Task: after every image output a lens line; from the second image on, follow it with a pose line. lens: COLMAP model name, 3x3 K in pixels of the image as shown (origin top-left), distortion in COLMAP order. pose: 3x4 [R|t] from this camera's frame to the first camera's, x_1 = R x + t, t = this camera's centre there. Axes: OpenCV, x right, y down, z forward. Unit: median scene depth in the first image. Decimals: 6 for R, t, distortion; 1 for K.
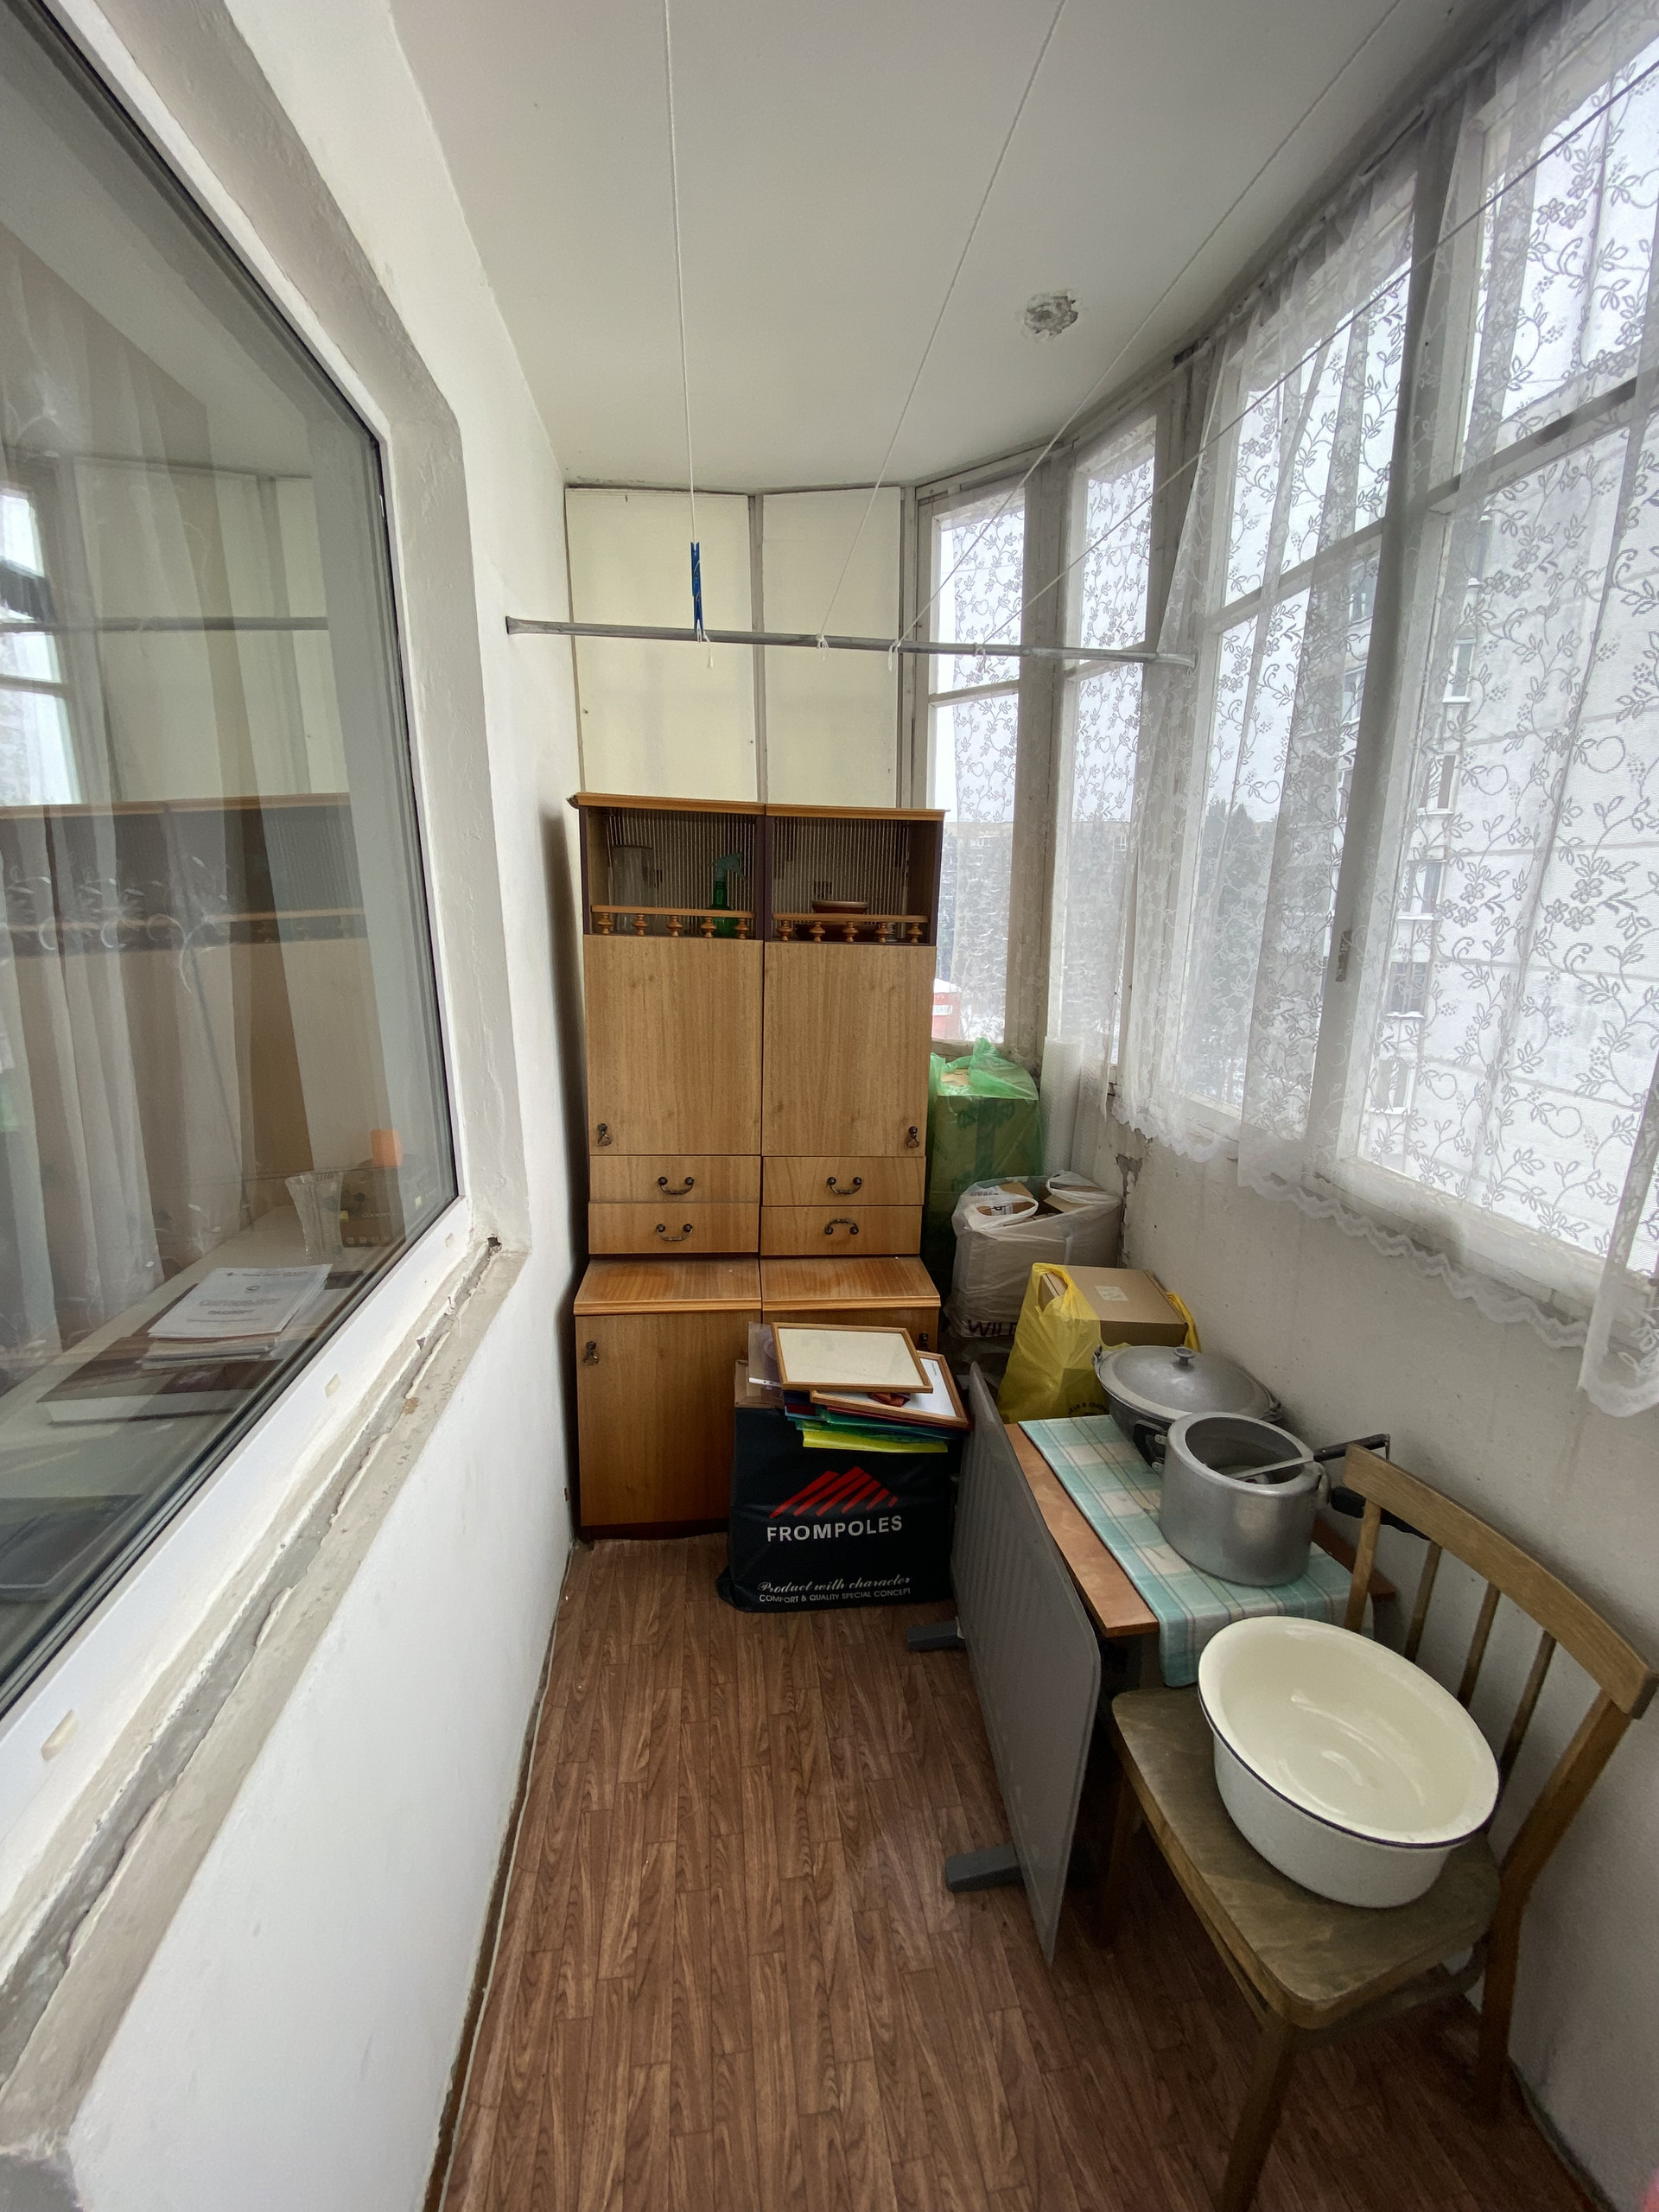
lens RADIAL K [[899.3, 0, 836.4], [0, 899.3, 1101.9], [0, 0, 1]] dist [0.029735, -0.024138]
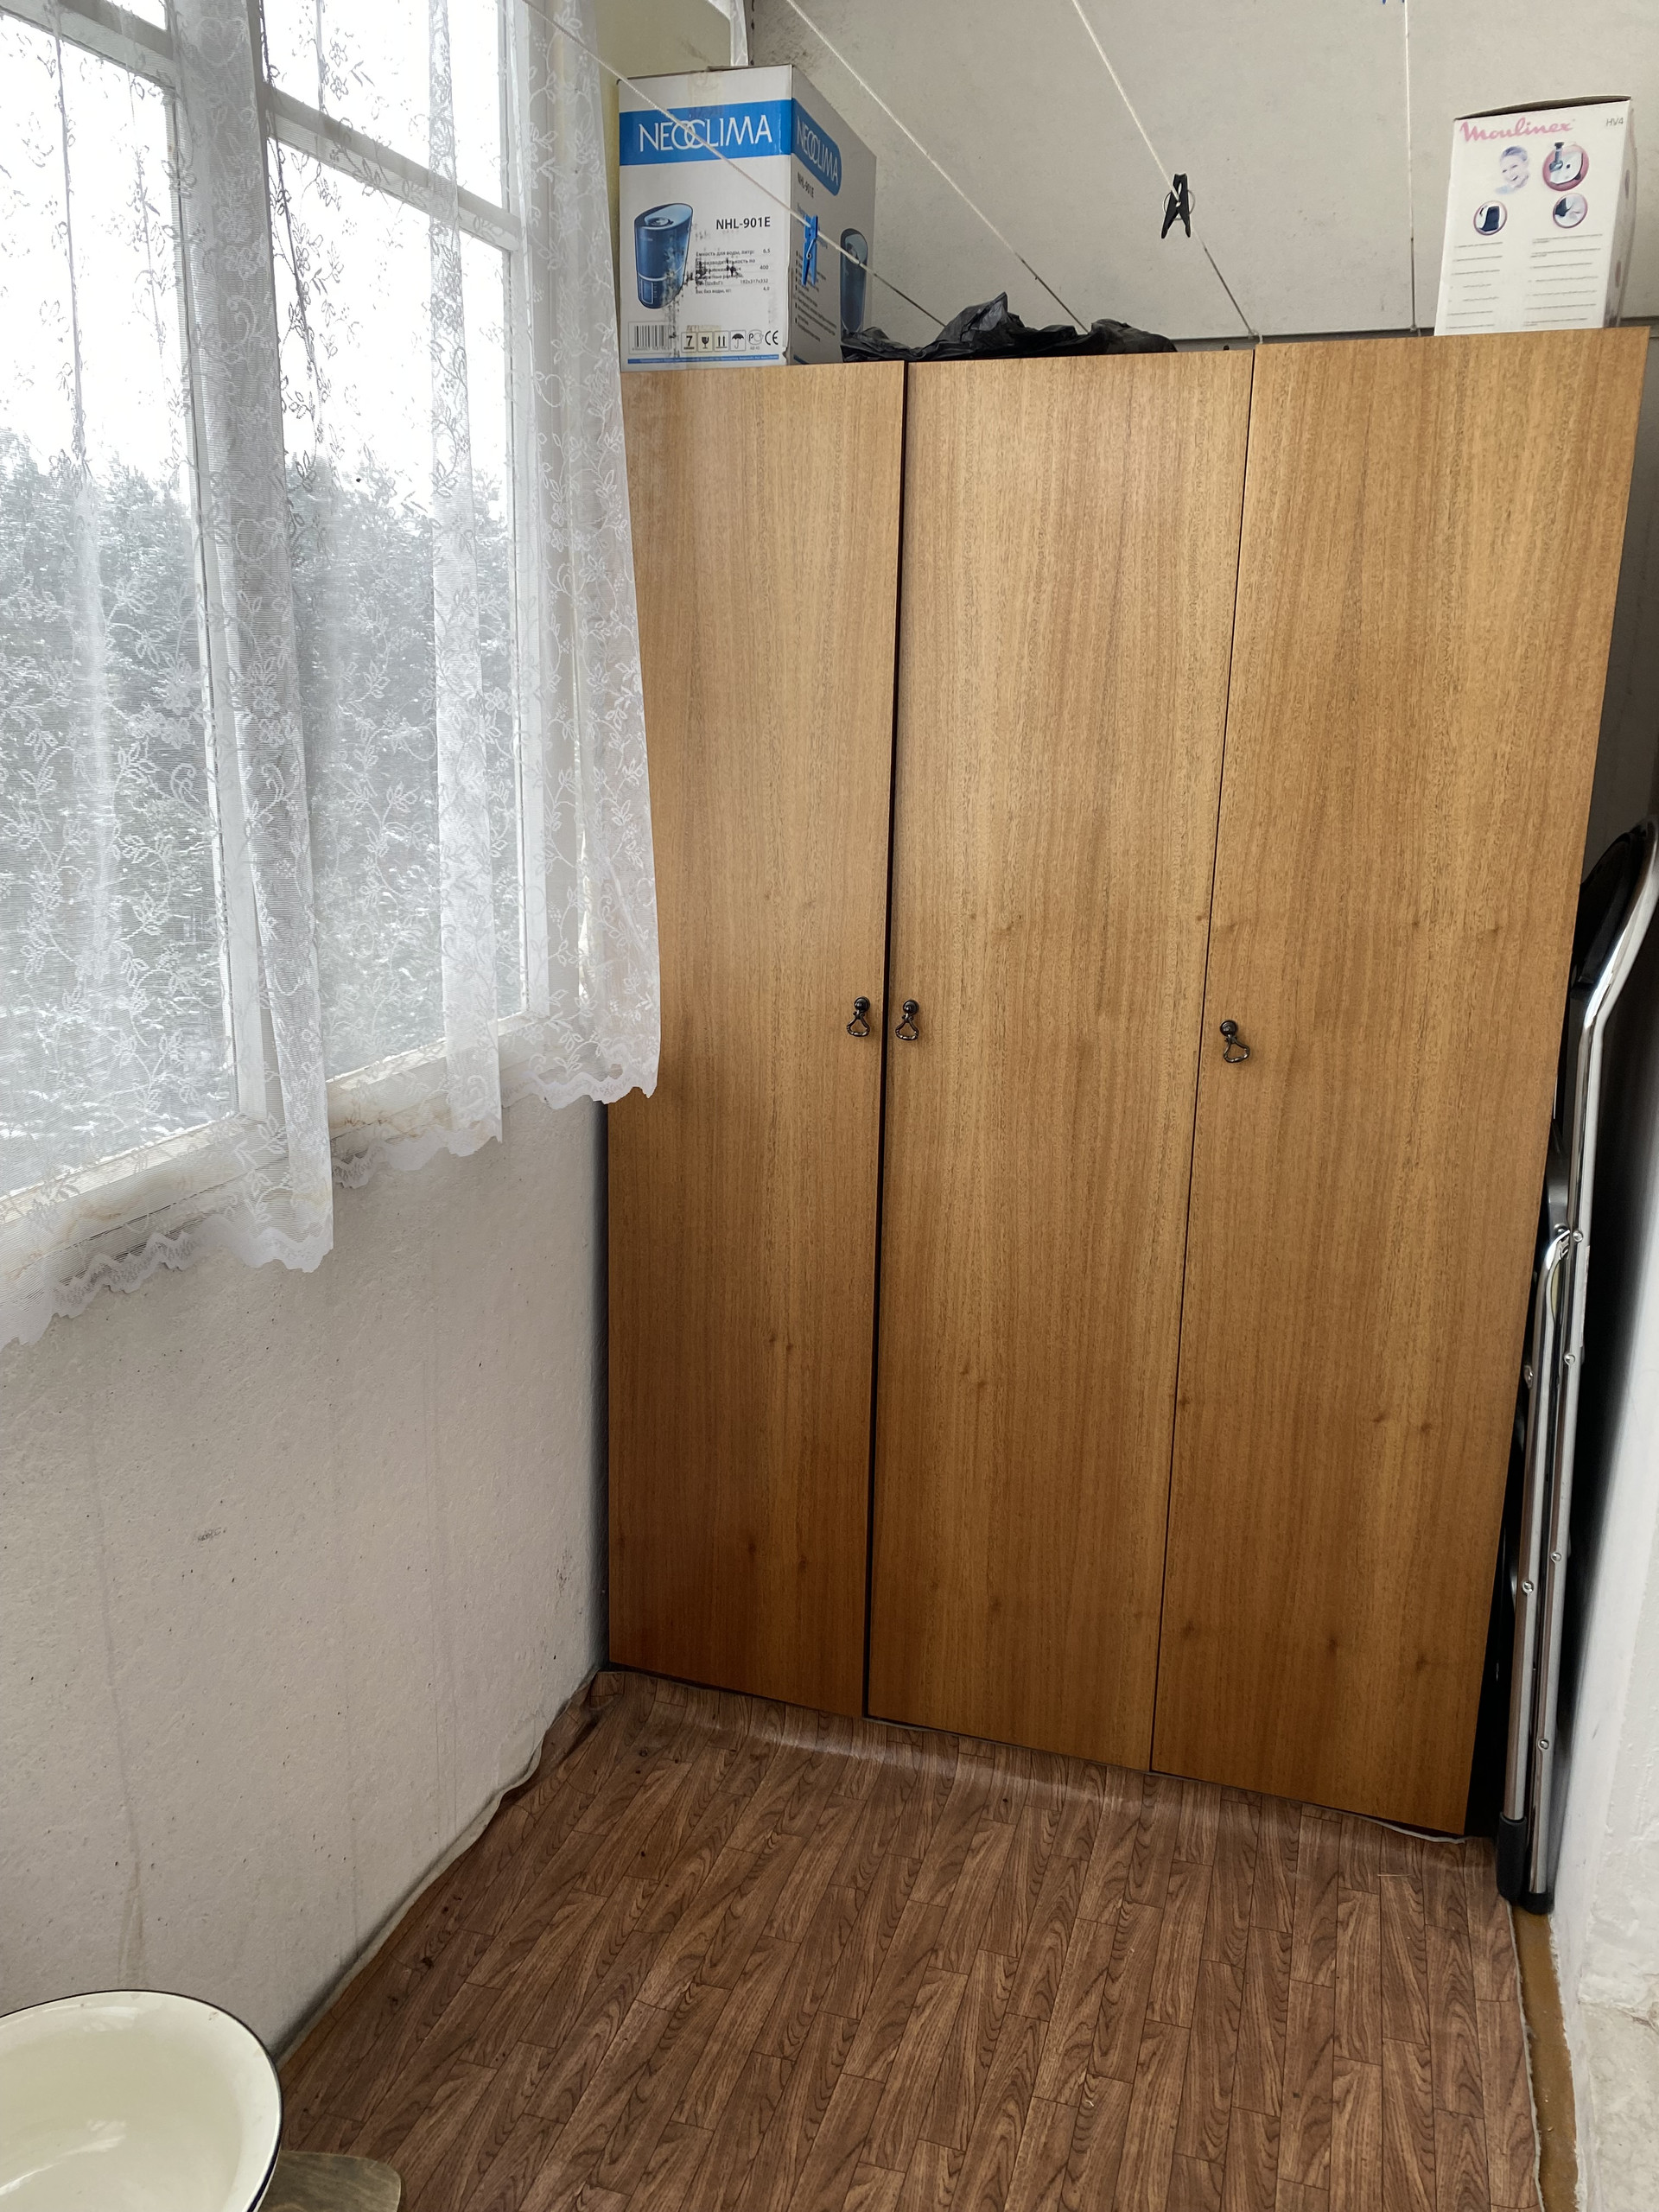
lens RADIAL K [[1727.9, 0, 829.5], [0, 1727.9, 1106.0], [0, 0, 1]] dist [0.001387, 0.001019]
pose [[-0.905733, -0.146177, 0.397843, -0.297953], [0.047795, 0.897436, 0.438548, -0.497259], [-0.421144, 0.416223, -0.805851, 2.023520]]
